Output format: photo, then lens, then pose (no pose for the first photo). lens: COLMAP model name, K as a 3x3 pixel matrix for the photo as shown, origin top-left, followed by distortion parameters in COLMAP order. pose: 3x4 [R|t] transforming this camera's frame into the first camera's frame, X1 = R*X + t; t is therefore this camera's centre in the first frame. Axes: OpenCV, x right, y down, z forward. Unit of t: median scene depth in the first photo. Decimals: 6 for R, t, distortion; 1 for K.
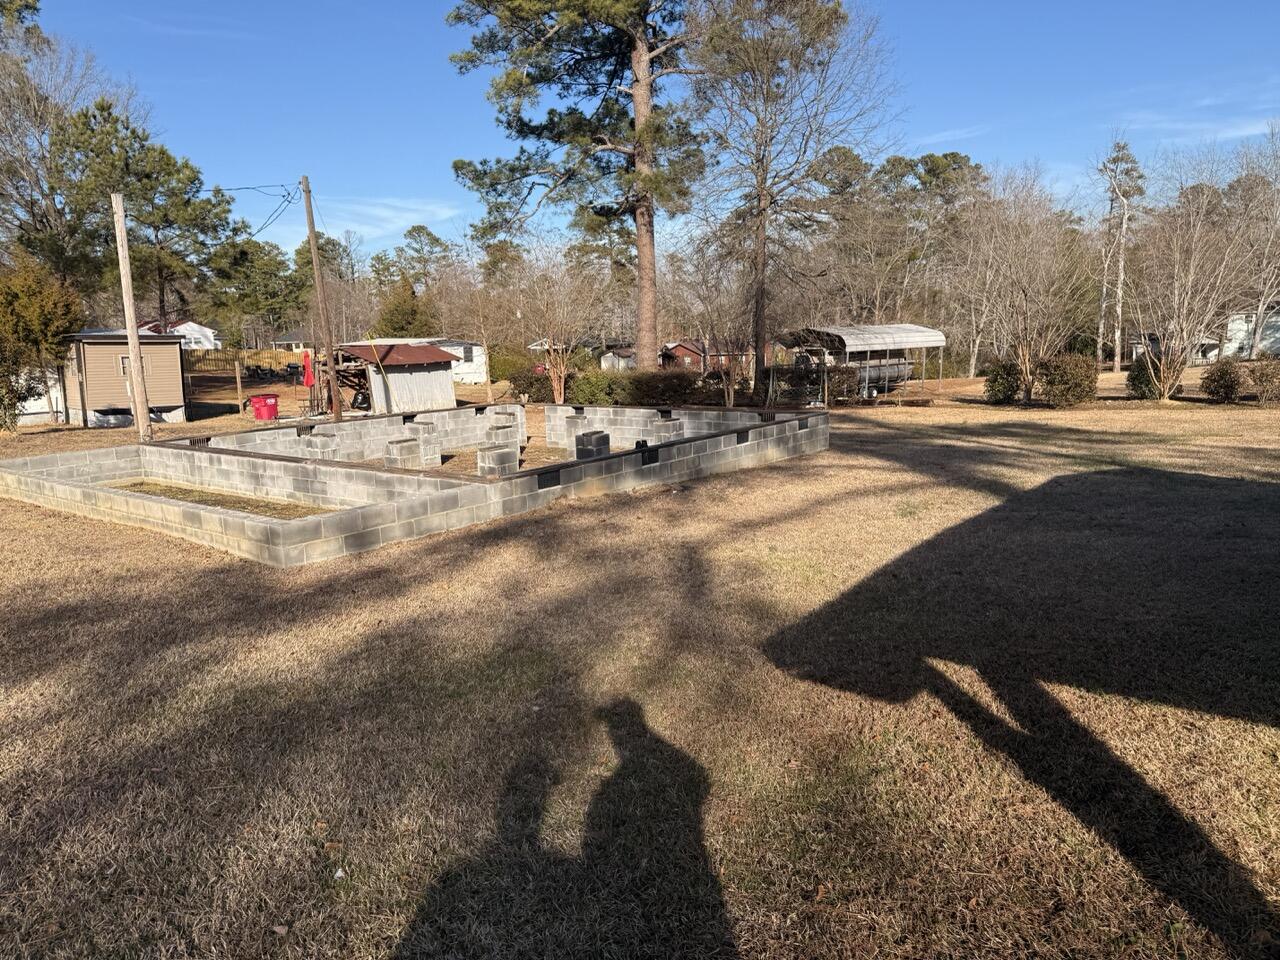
lens RADIAL K [[887.7, 0, 635.4], [0, 887.7, 470.7], [0, 0, 1]] dist [0.063081, -0.071011]
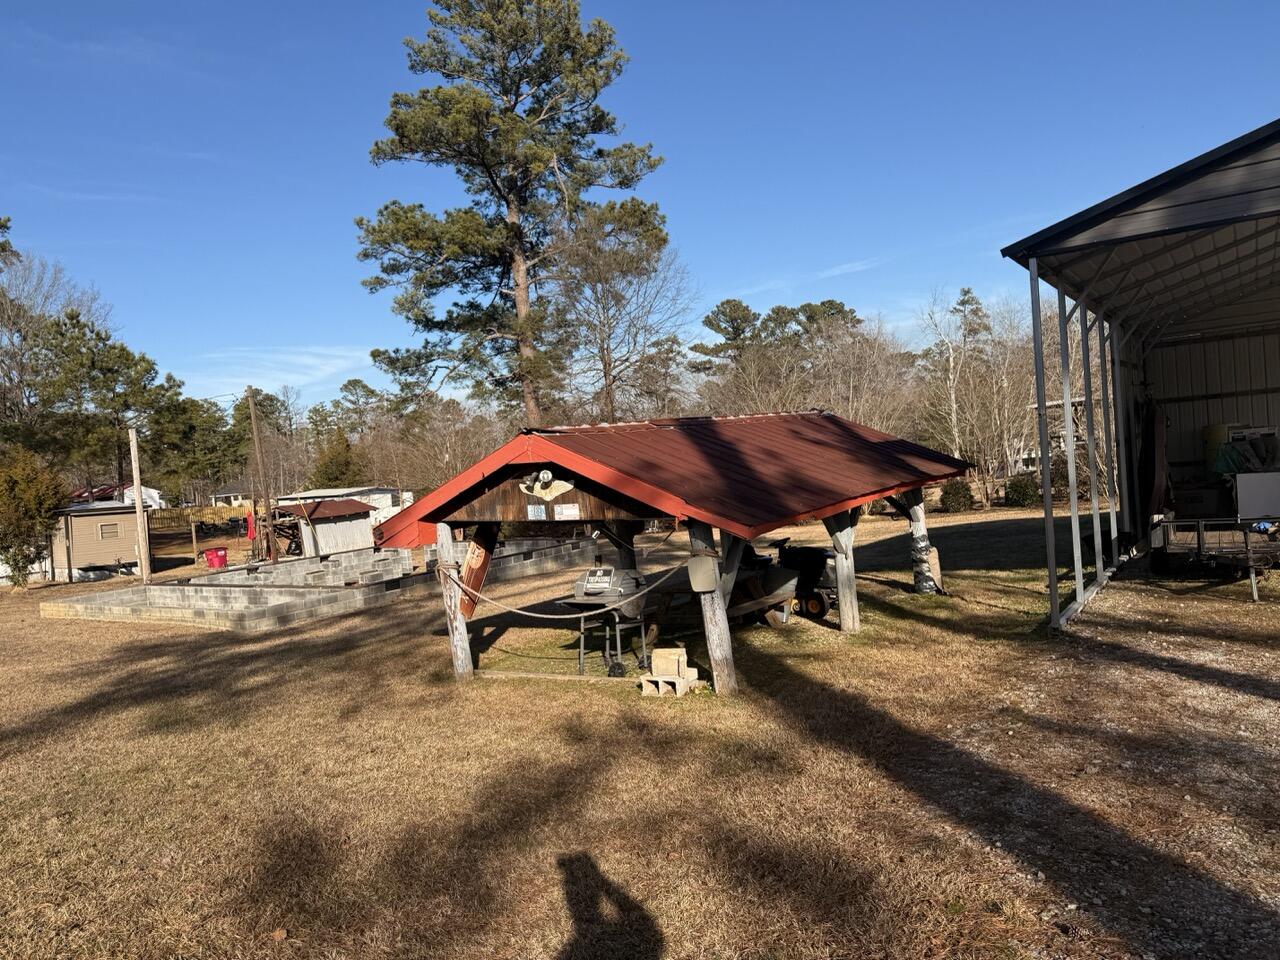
lens RADIAL K [[887.7, 0, 649.1], [0, 887.7, 480.9], [0, 0, 1]] dist [0.063081, -0.071011]
pose [[0.995743, -0.052260, 0.075932, 0.076764], [0.061767, 0.989744, -0.128807, 0.016571], [-0.068422, 0.132948, 0.988758, -0.226688]]
